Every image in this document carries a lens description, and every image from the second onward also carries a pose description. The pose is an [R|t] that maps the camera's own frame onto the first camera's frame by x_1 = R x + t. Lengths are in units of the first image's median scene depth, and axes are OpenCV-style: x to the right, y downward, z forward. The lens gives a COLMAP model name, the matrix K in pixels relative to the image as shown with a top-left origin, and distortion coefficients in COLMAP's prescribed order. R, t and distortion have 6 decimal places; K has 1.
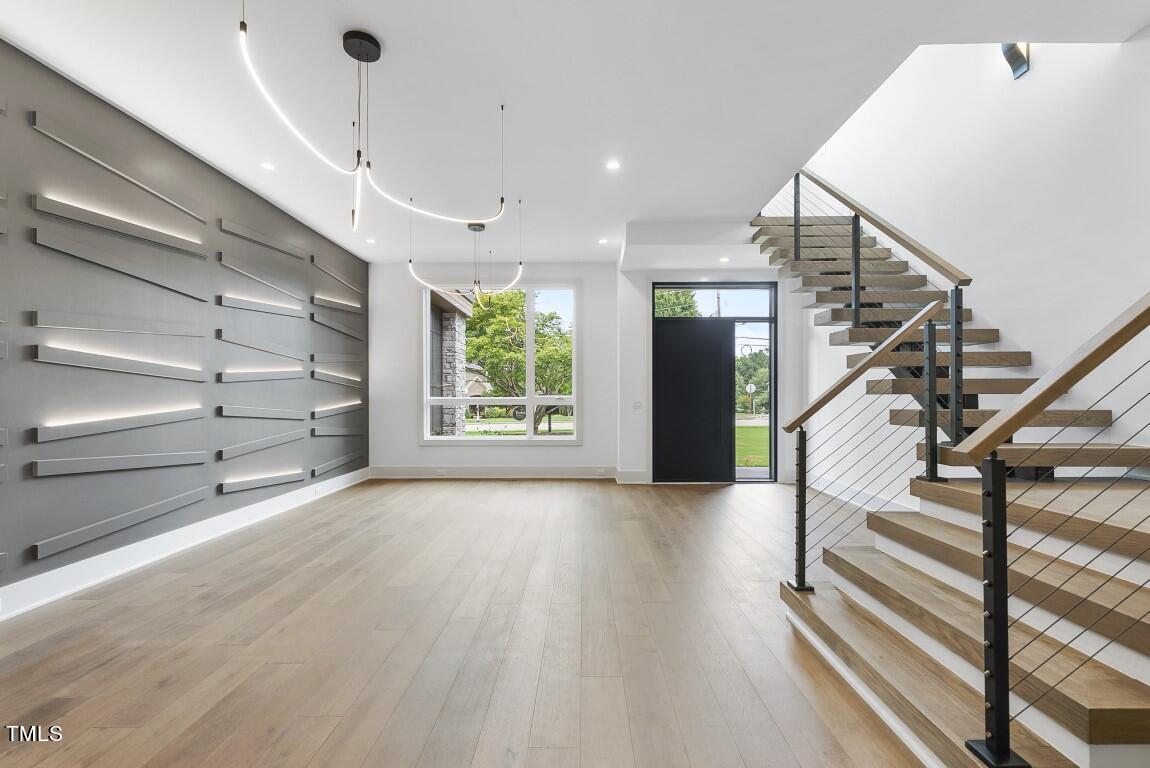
lens RADIAL K [[470.4, 0, 571.9], [0, 470.4, 397.6], [0, 0, 1]] dist [-0.002676, -0.000318]
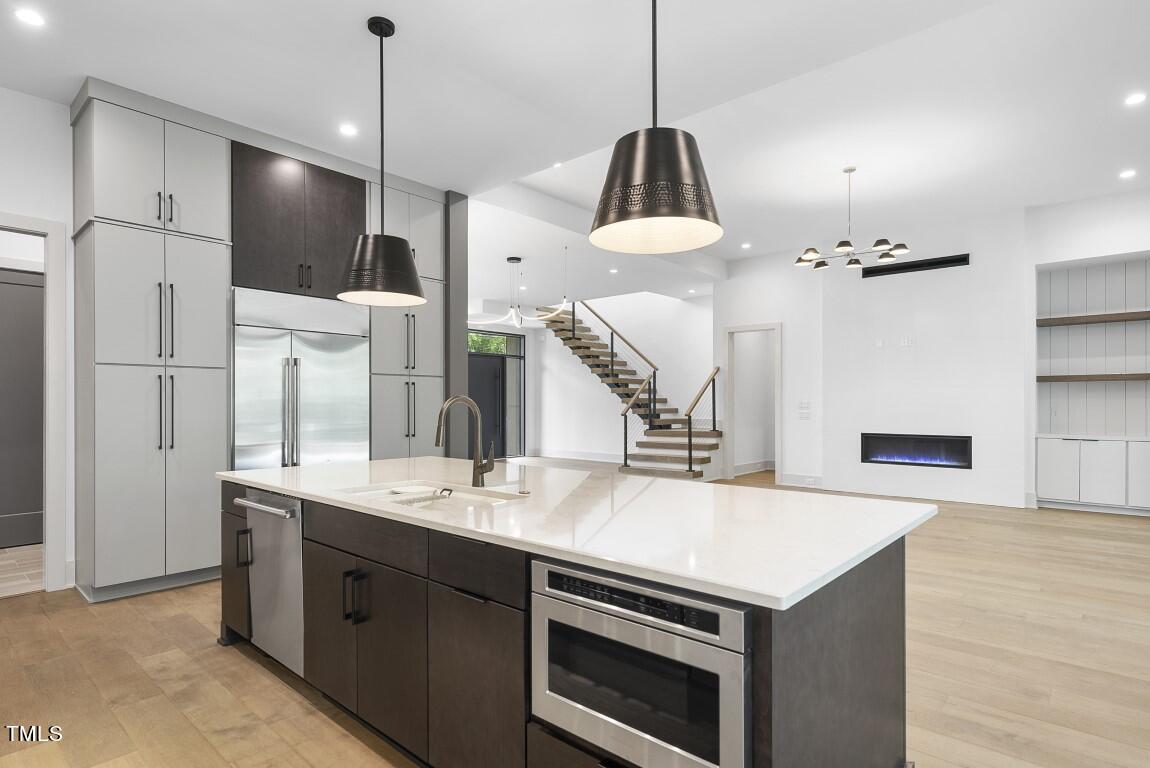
lens RADIAL K [[600.2, 0, 576.6], [0, 600.2, 403.0], [0, 0, 1]] dist [0.004097, 0.000677]
pose [[0.650111, 0.002817, 0.759834, -2.265318], [0.001735, 0.999985, -0.005191, 0.008923], [-0.759837, 0.004693, 0.650097, -1.088169]]
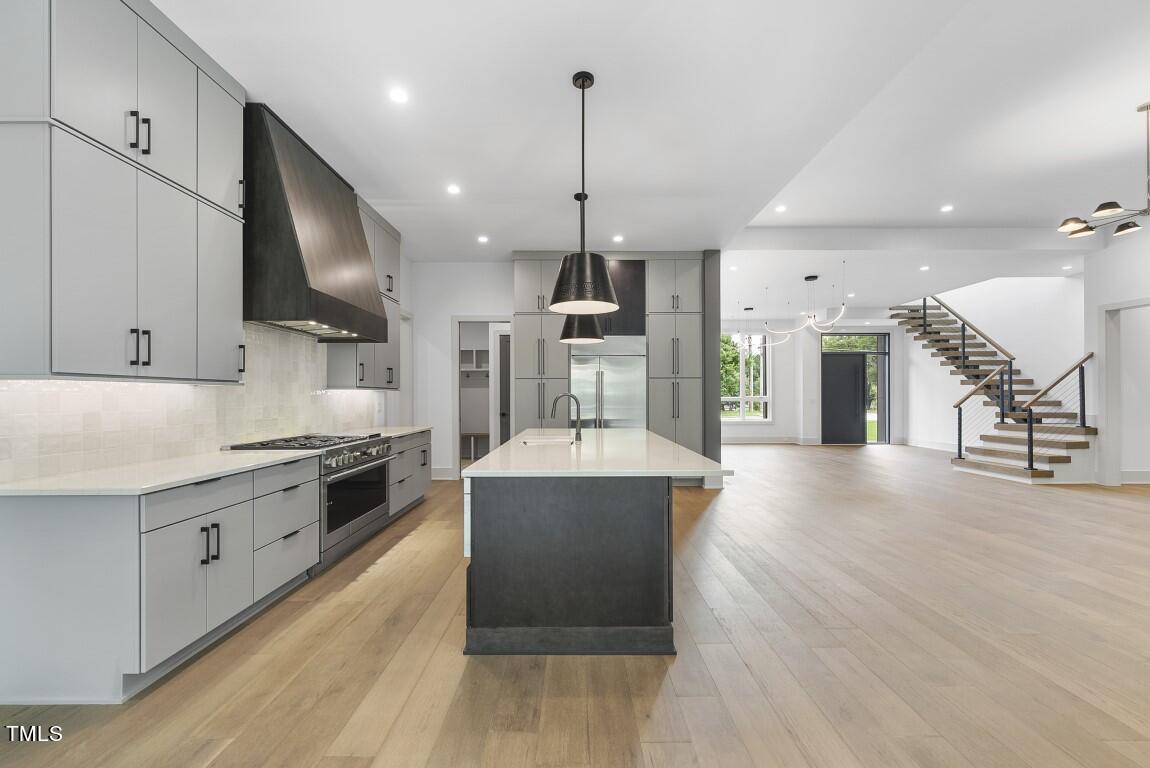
lens RADIAL K [[470.4, 0, 571.9], [0, 470.4, 397.6], [0, 0, 1]] dist [-0.002676, -0.000318]
pose [[0.999886, -0.000062, 0.015123, -1.747028], [0.000075, 1.000000, -0.000837, 0.008758], [-0.015123, 0.000838, 0.999885, -1.686645]]
